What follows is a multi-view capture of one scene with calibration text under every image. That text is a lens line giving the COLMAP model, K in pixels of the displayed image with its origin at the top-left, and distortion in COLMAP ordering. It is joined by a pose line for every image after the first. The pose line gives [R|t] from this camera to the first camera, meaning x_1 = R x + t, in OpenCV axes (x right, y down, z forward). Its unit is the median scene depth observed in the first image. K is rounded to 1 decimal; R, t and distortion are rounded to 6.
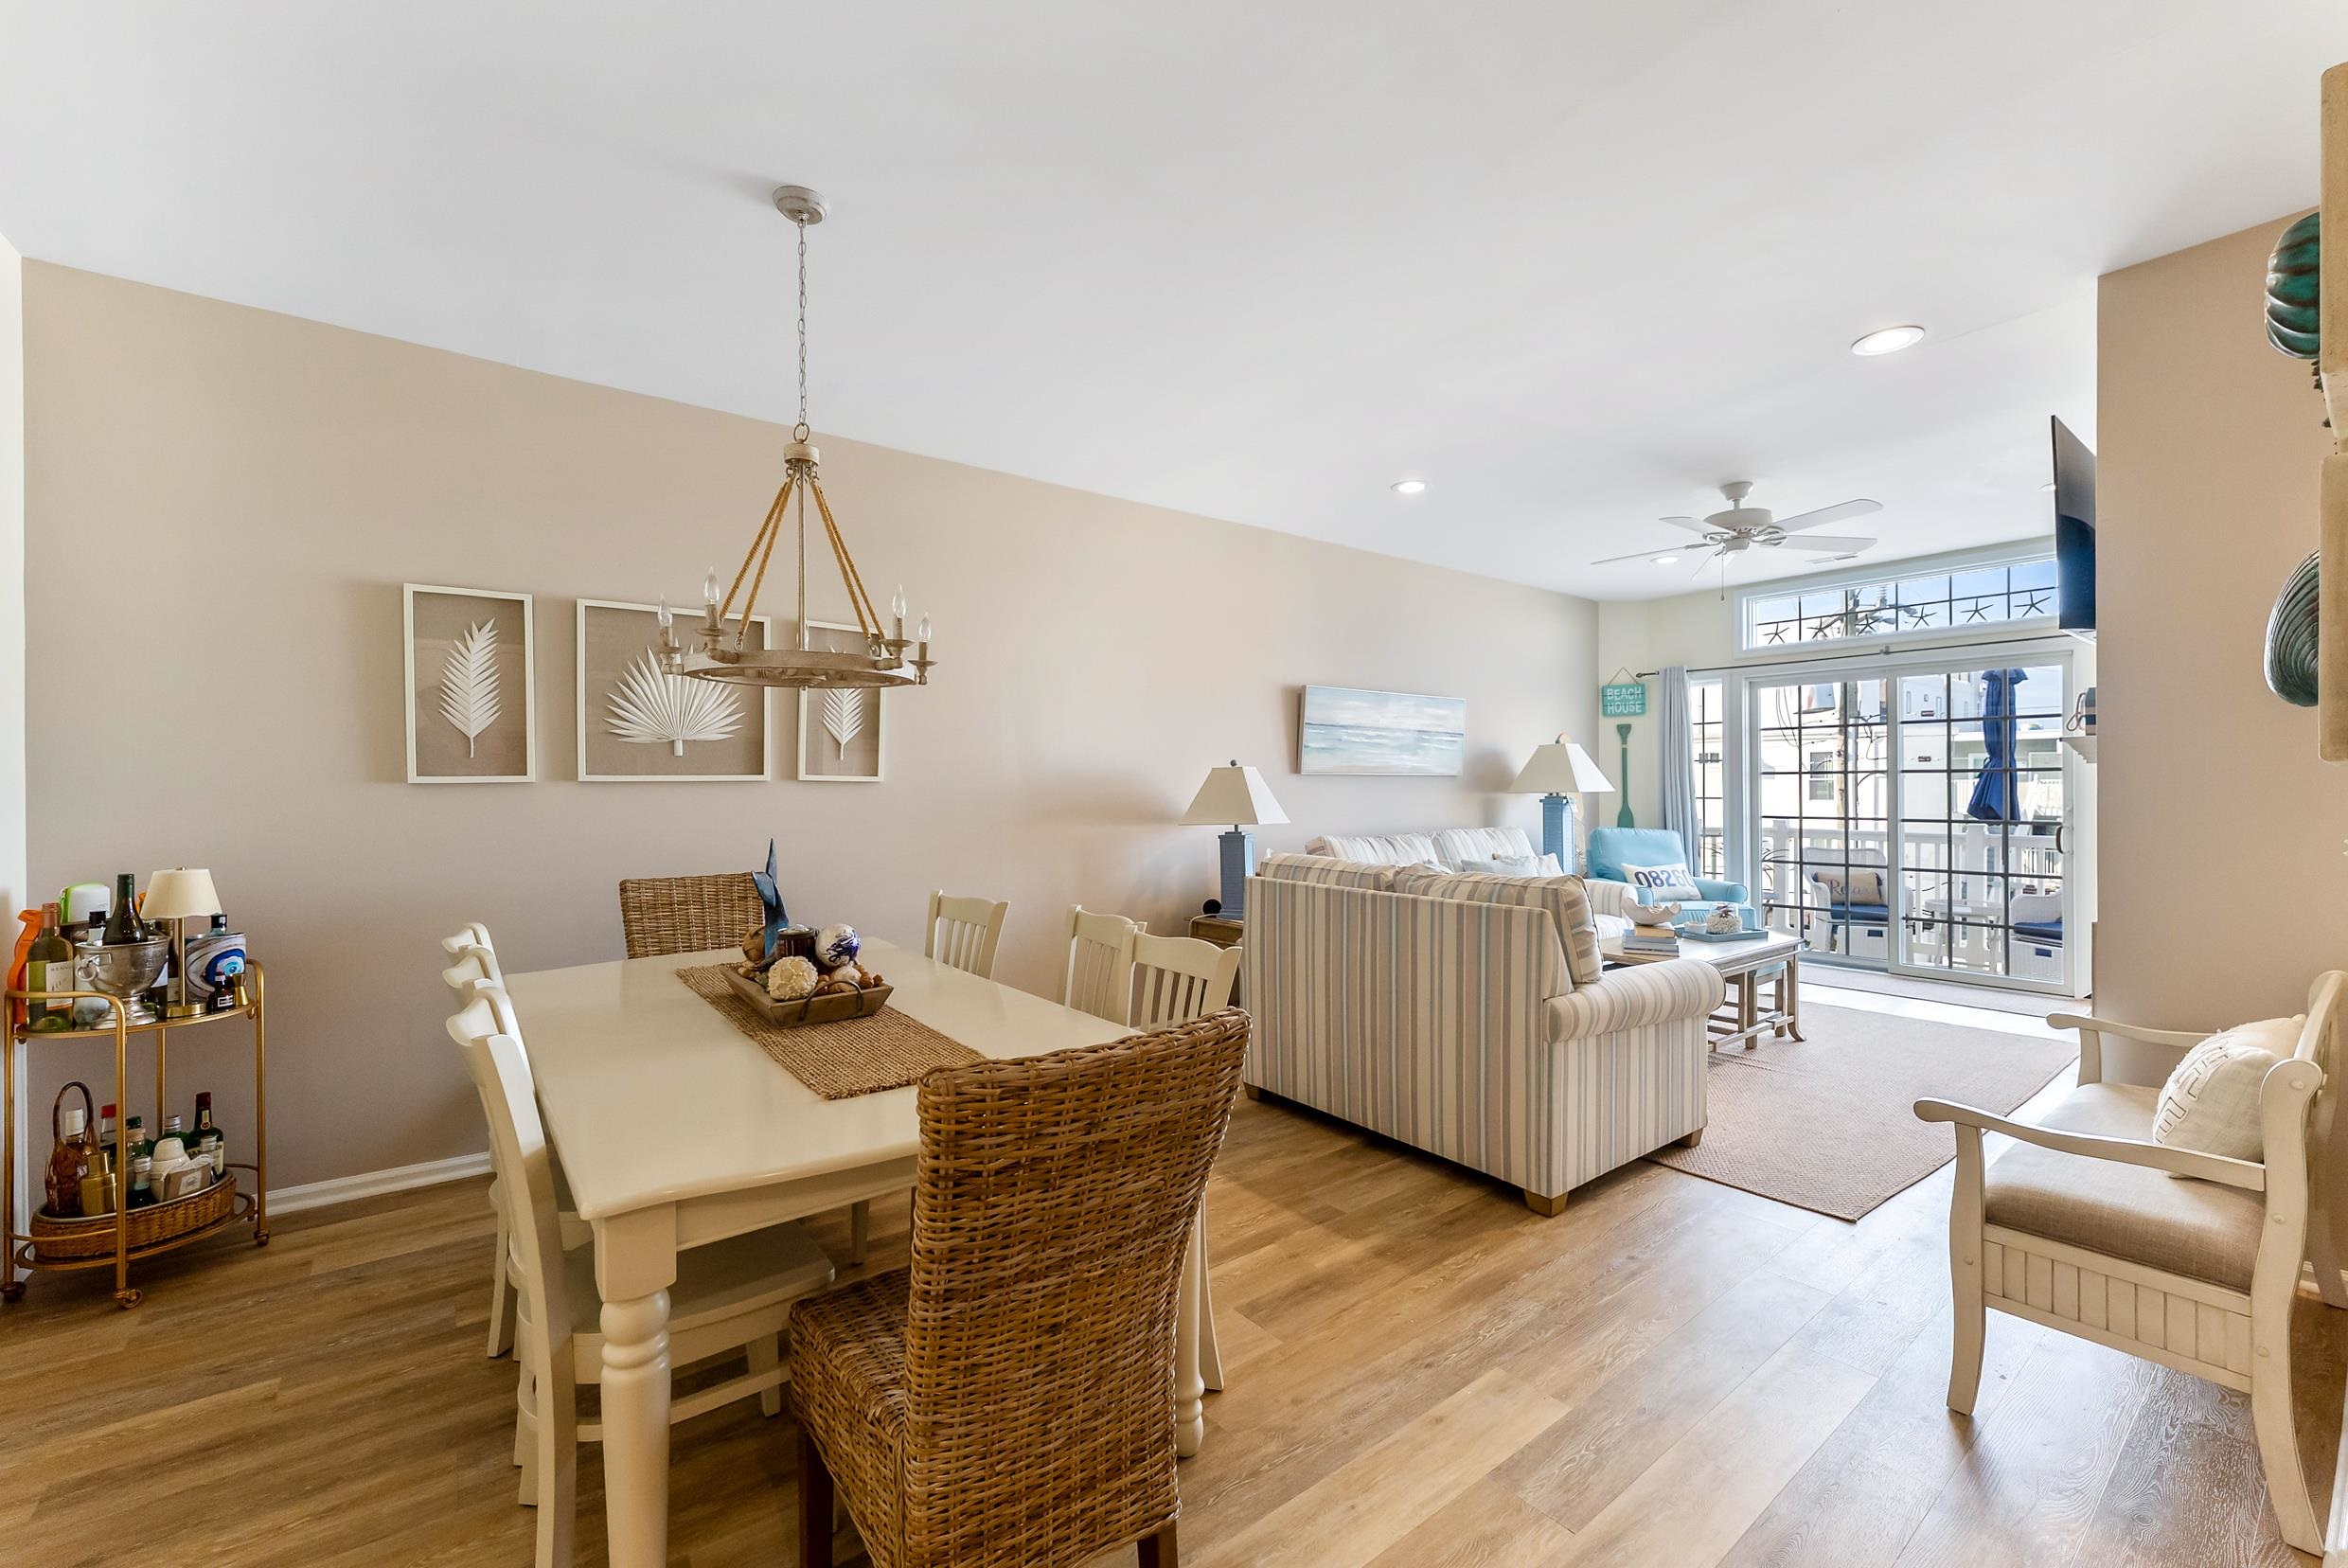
lens RADIAL K [[1012.8, 0, 1171.2], [0, 1012.8, 785.1], [0, 0, 1]] dist [-0.001880, -0.000300]
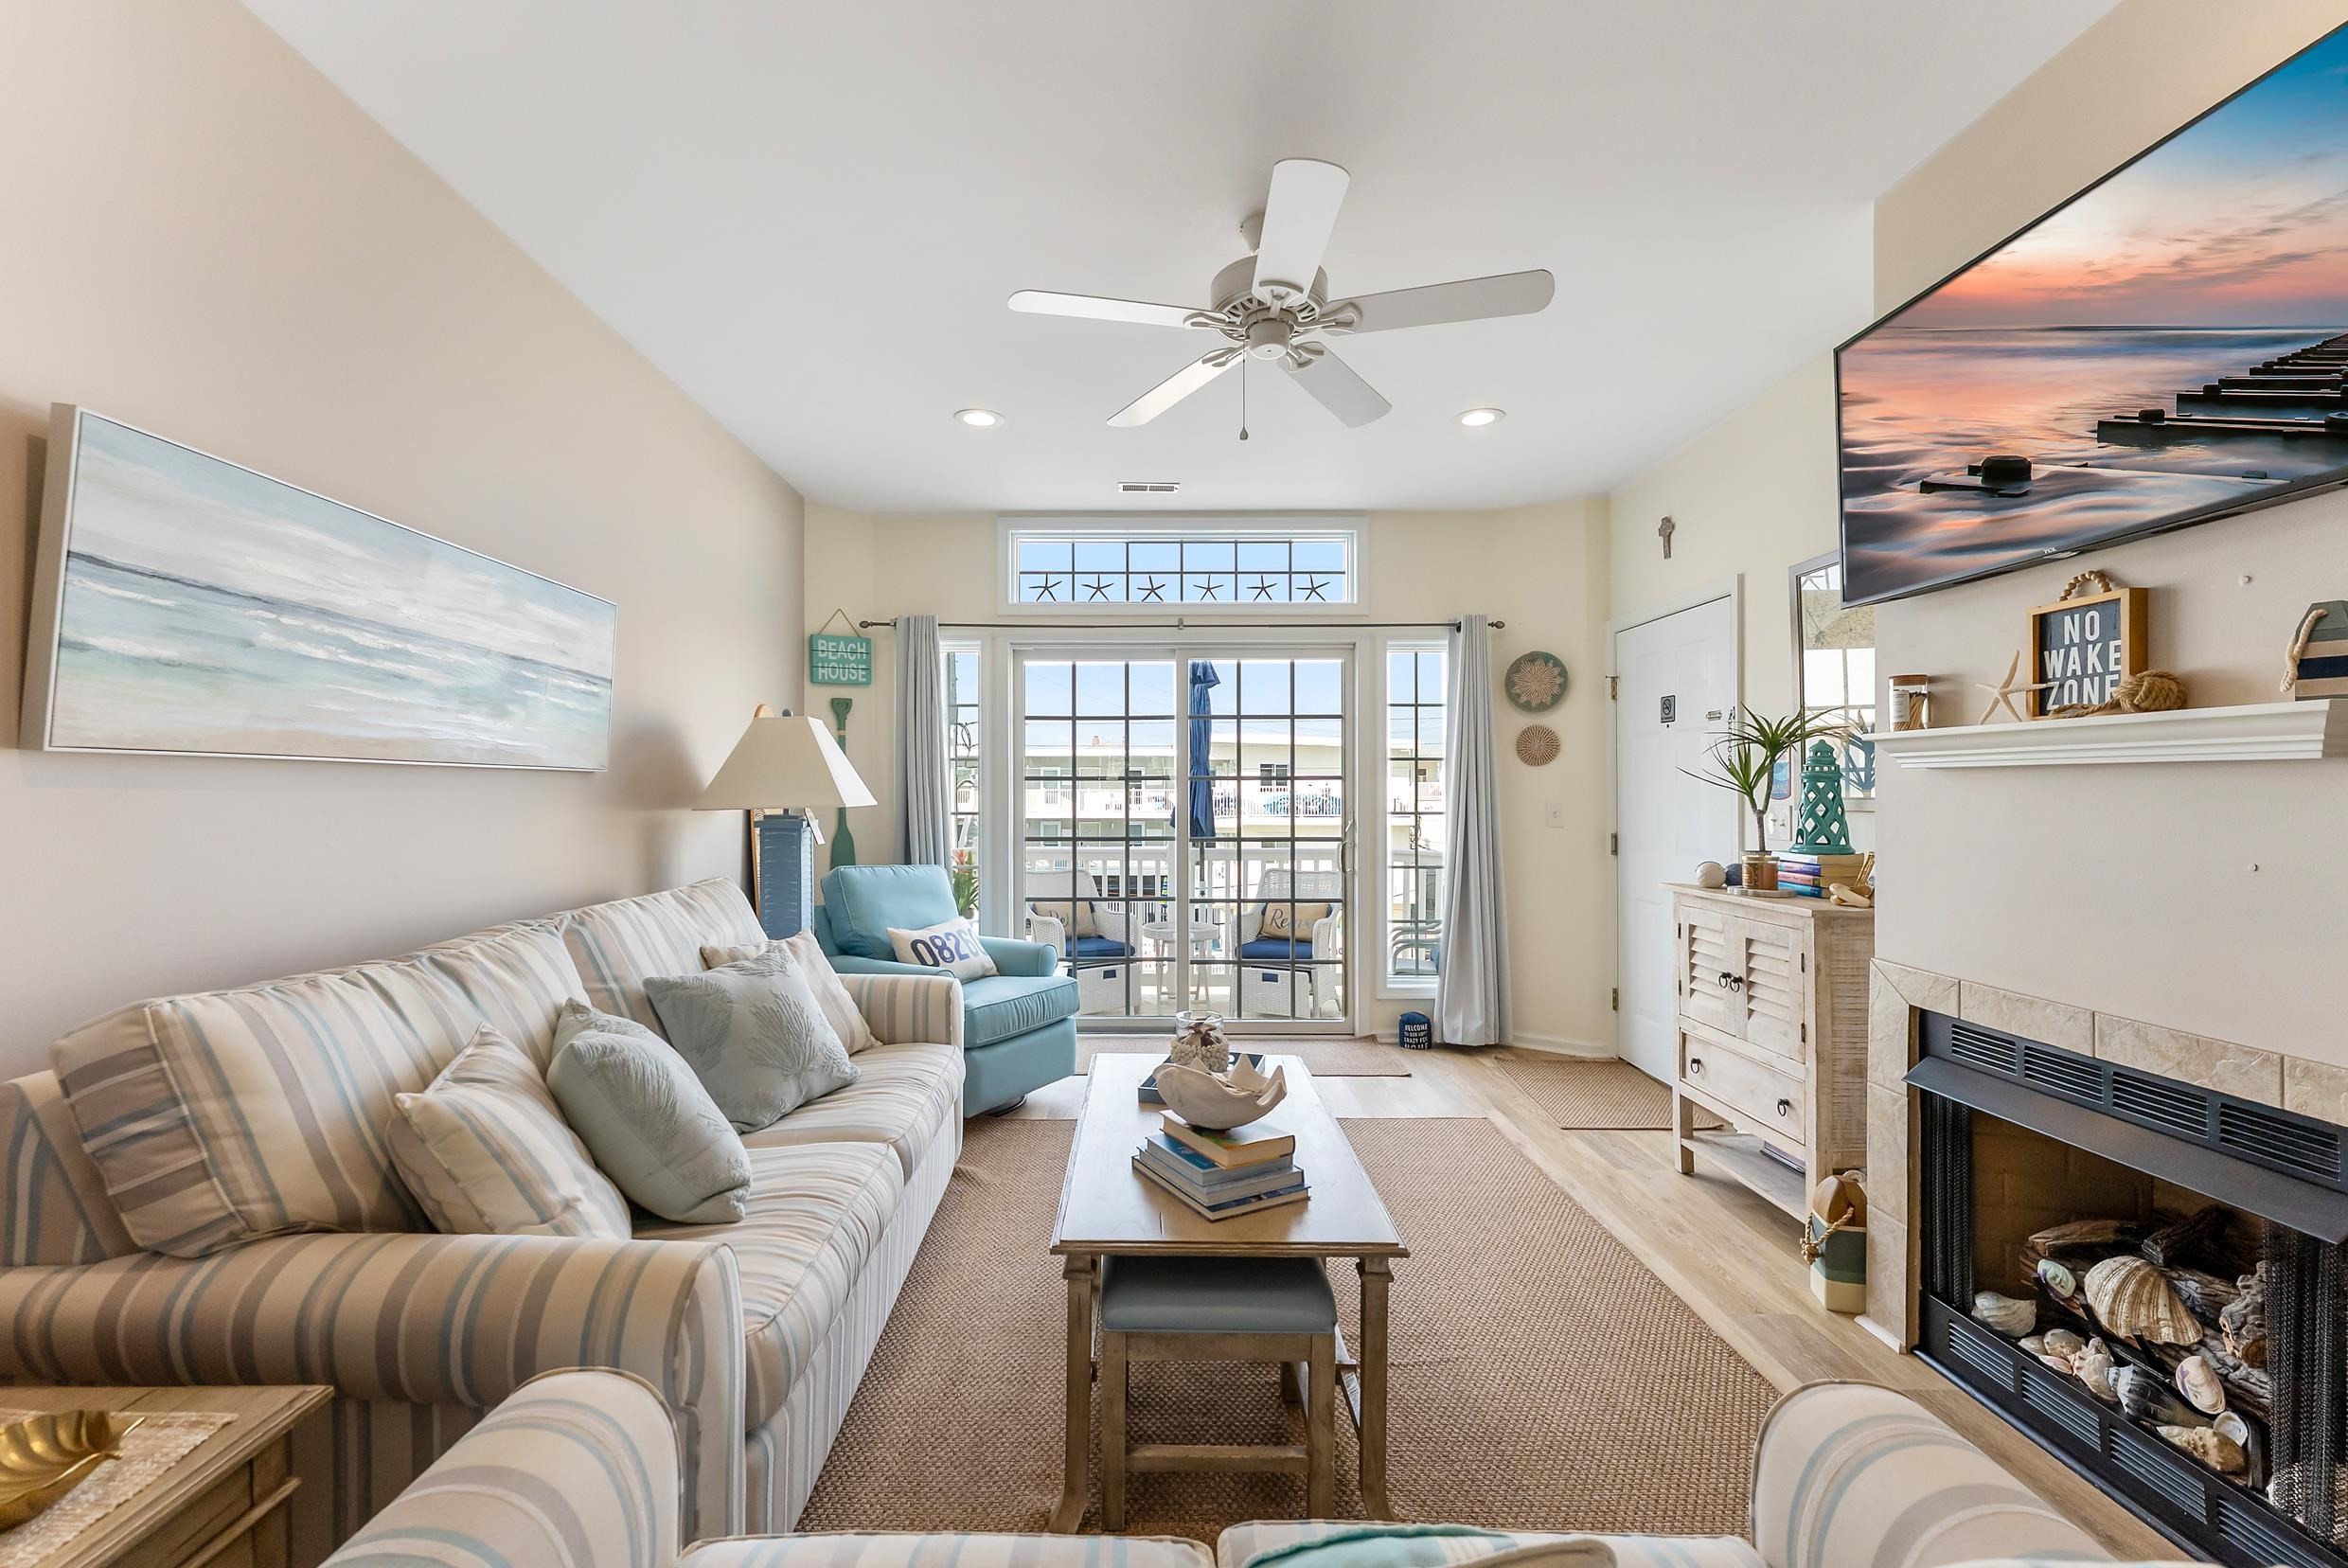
lens RADIAL K [[957.6, 0, 1170.2], [0, 957.6, 789.8], [0, 0, 1]] dist [-0.000599, -0.000389]
pose [[0.572481, 0.004616, 0.819905, 0.080592], [-0.002568, 0.999989, -0.003837, -0.001004], [-0.819914, 0.000091, 0.572487, 0.540594]]
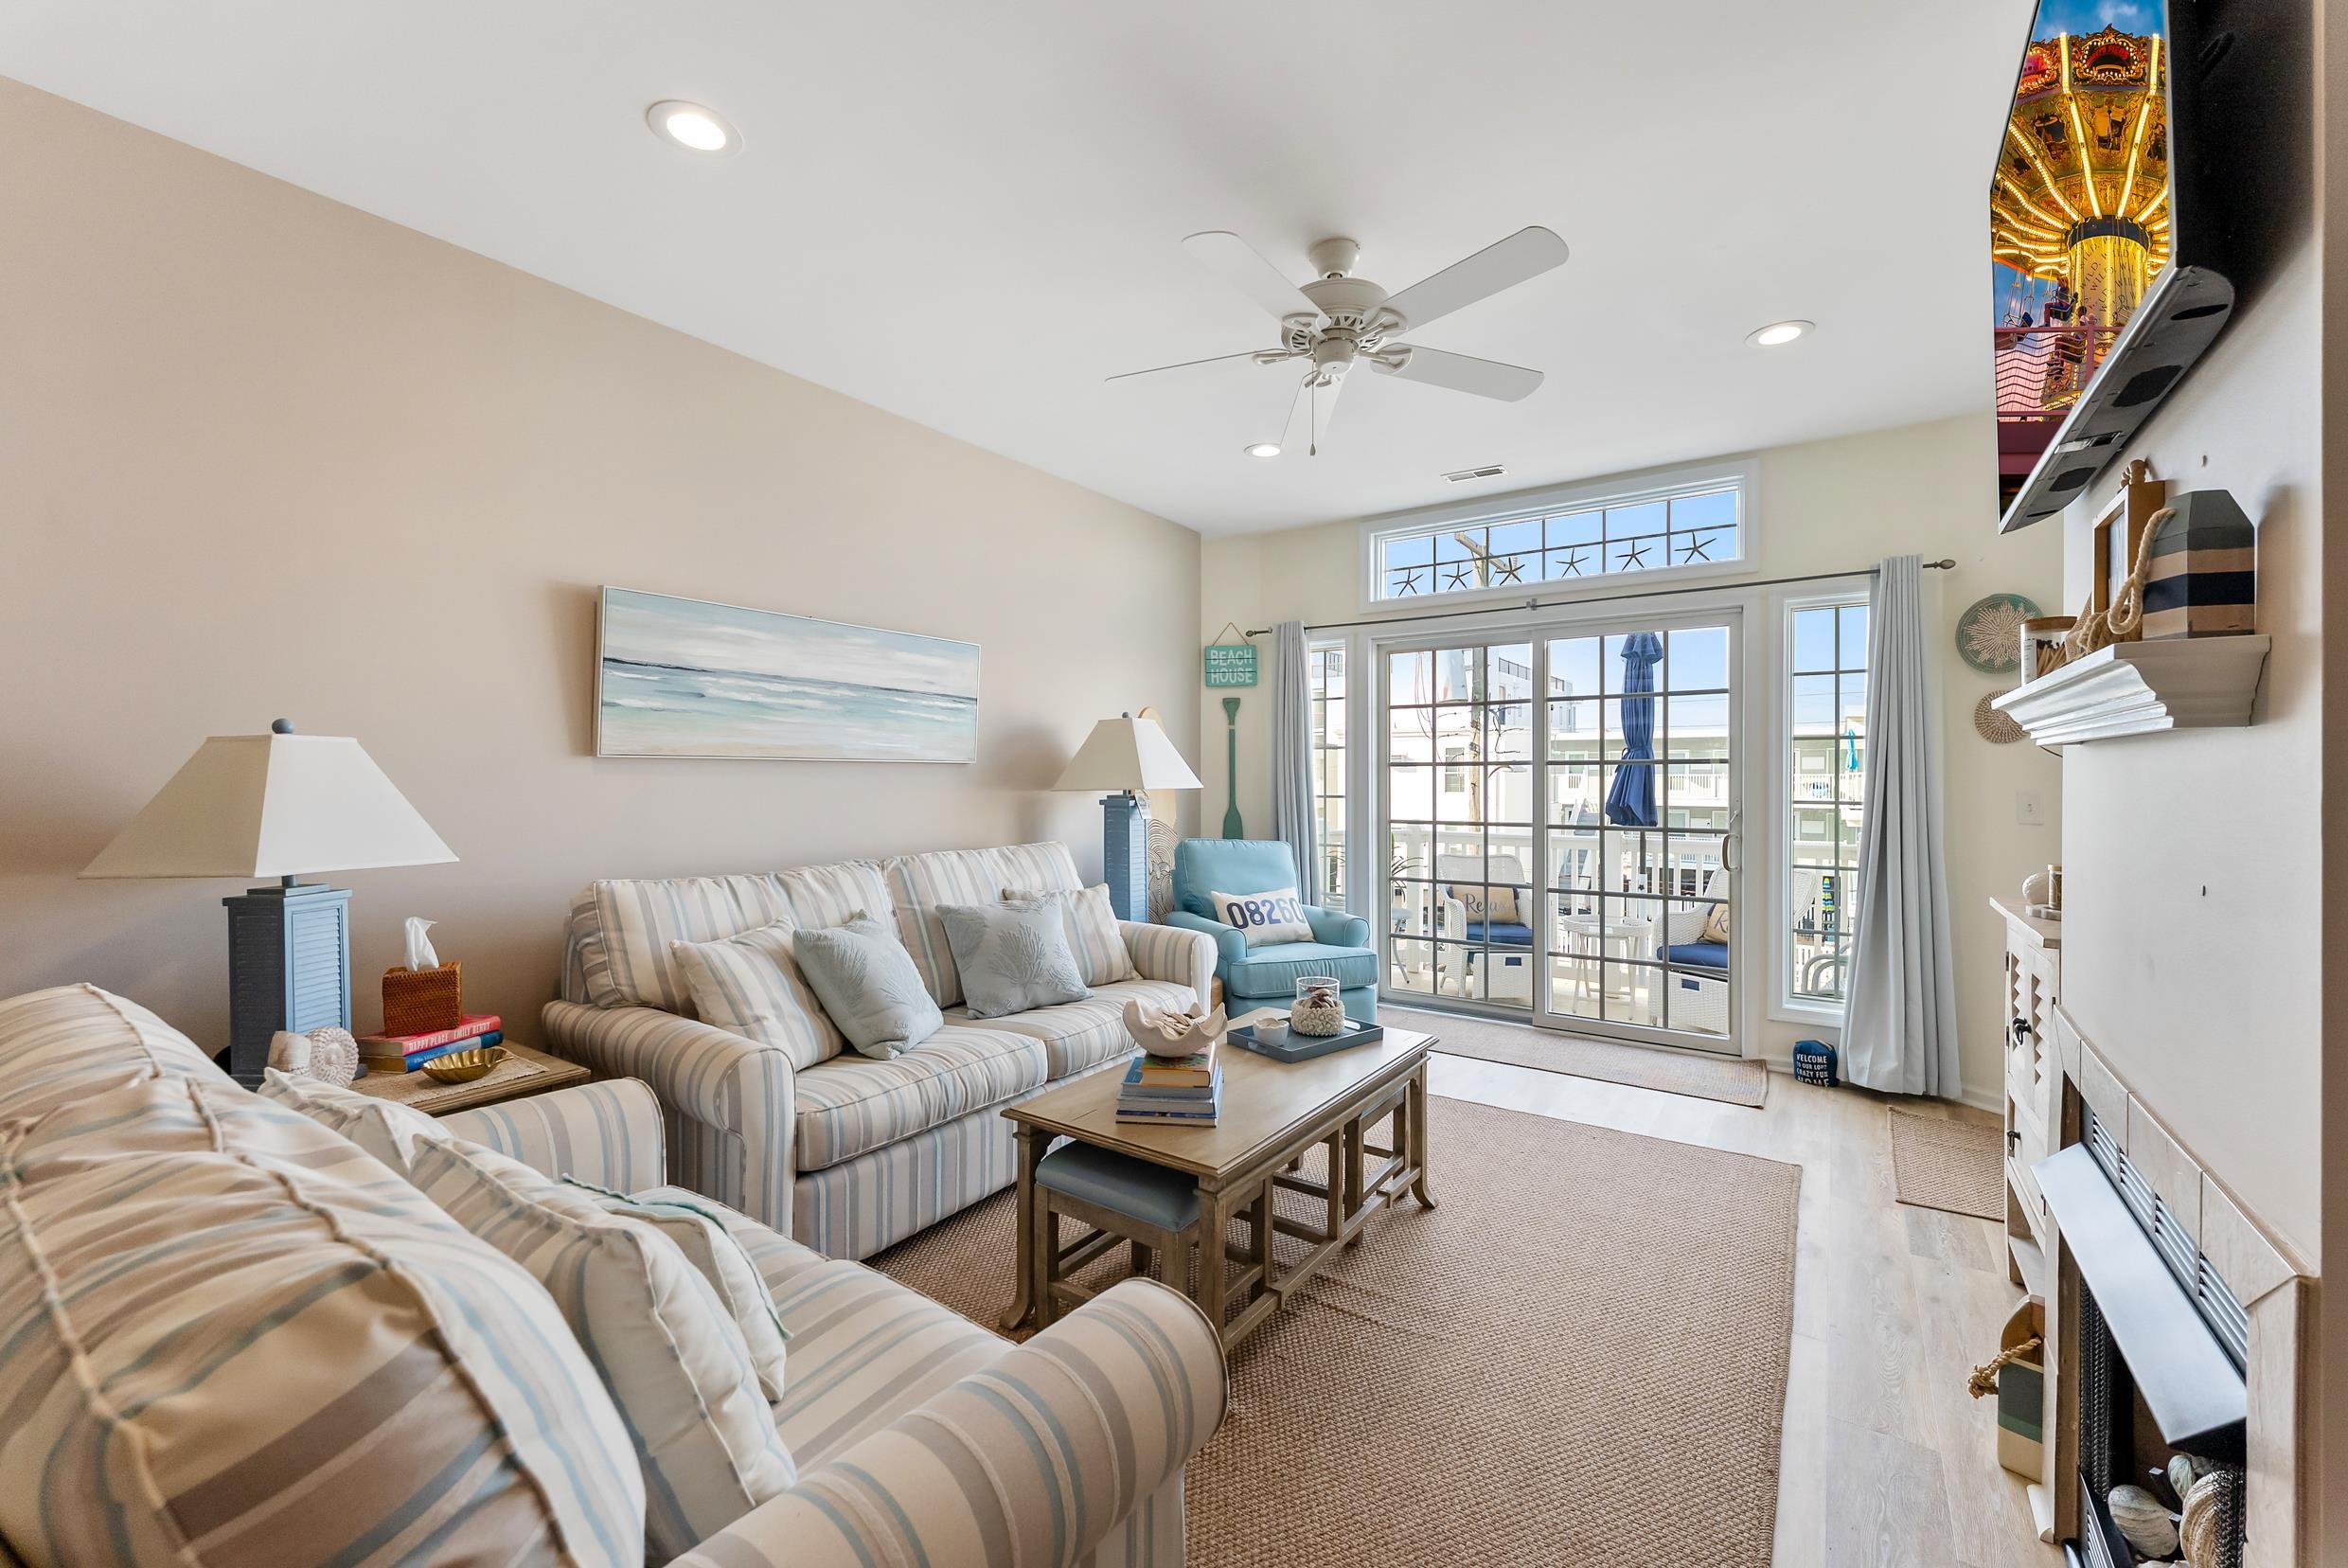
lens RADIAL K [[972.3, 0, 1246.3], [0, 972.3, 784.6], [0, 0, 1]] dist [0.000517, -0.000636]
pose [[0.935499, 0.000351, 0.353328, 0.225690], [-0.003346, 0.999963, 0.007867, -0.001825], [-0.353313, -0.008541, 0.935466, 0.357345]]
